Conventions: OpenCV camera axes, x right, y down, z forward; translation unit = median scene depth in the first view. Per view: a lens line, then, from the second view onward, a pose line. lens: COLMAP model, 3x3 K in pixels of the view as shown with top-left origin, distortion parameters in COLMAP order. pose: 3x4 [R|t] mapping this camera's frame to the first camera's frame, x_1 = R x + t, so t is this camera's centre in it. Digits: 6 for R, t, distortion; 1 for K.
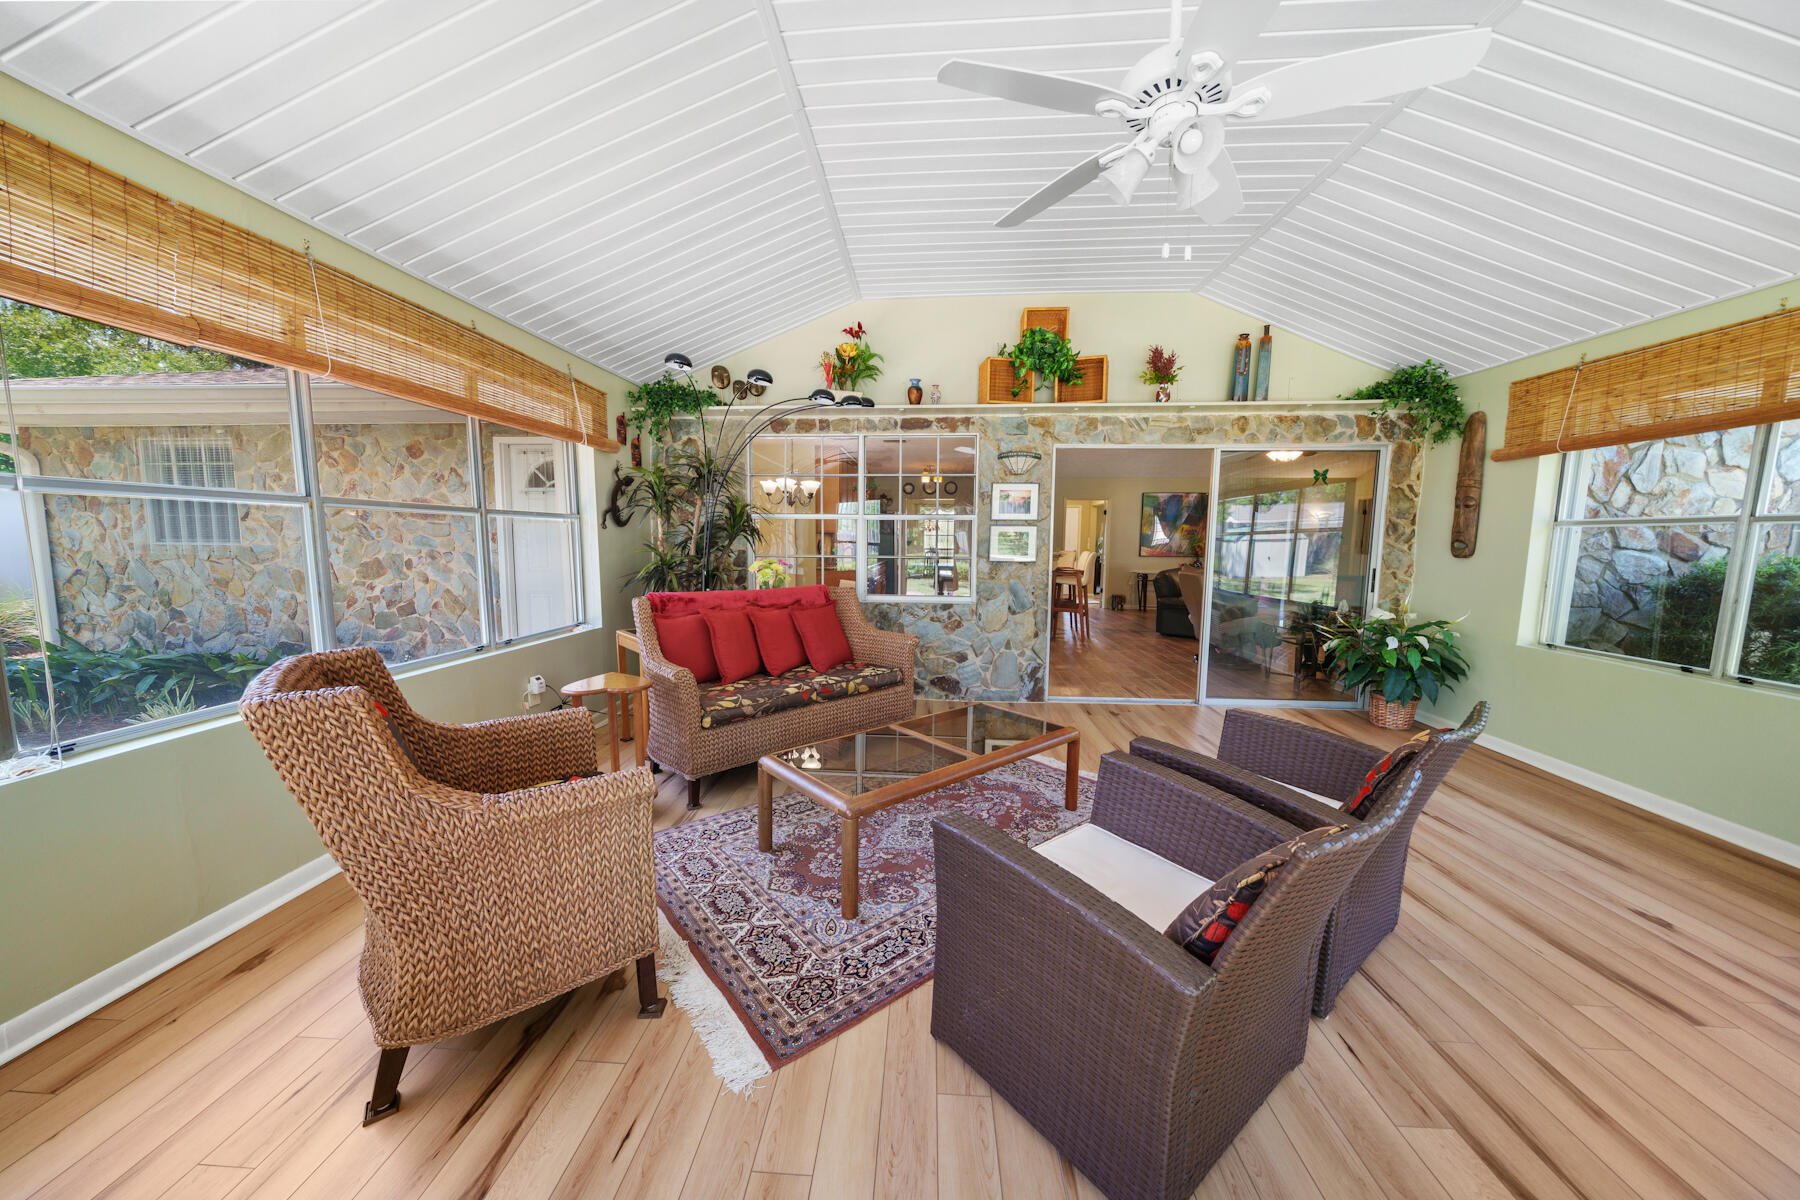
lens RADIAL K [[619.3, 0, 880.6], [0, 619.3, 606.0], [0, 0, 1]] dist [-0.000637, -0.000164]
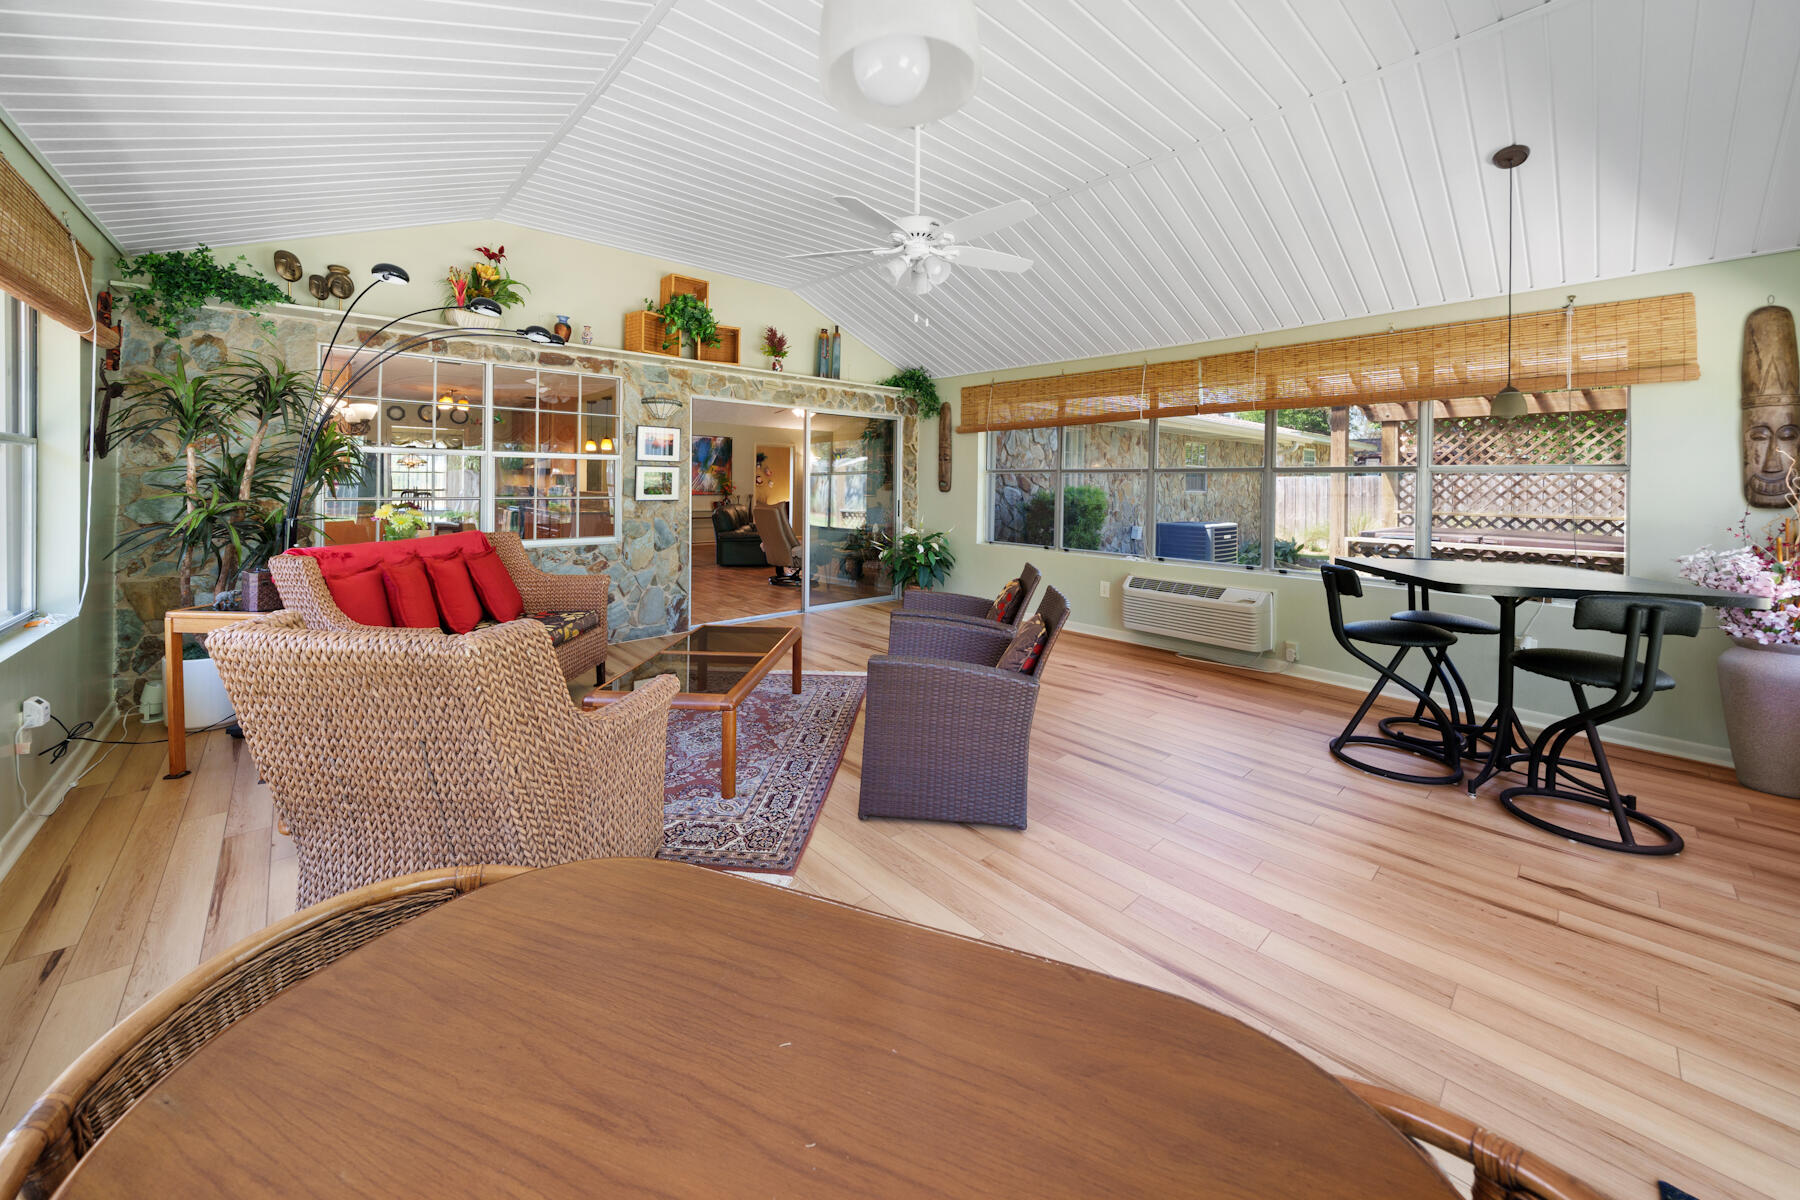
lens RADIAL K [[667.0, 0, 897.2], [0, 667.0, 485.0], [0, 0, 1]] dist [-0.001923, -0.000462]
pose [[0.688339, -0.003041, 0.725383, -0.349179], [0.073135, 0.995187, -0.065229, 0.006275], [-0.721693, 0.097950, 0.685248, -0.076577]]
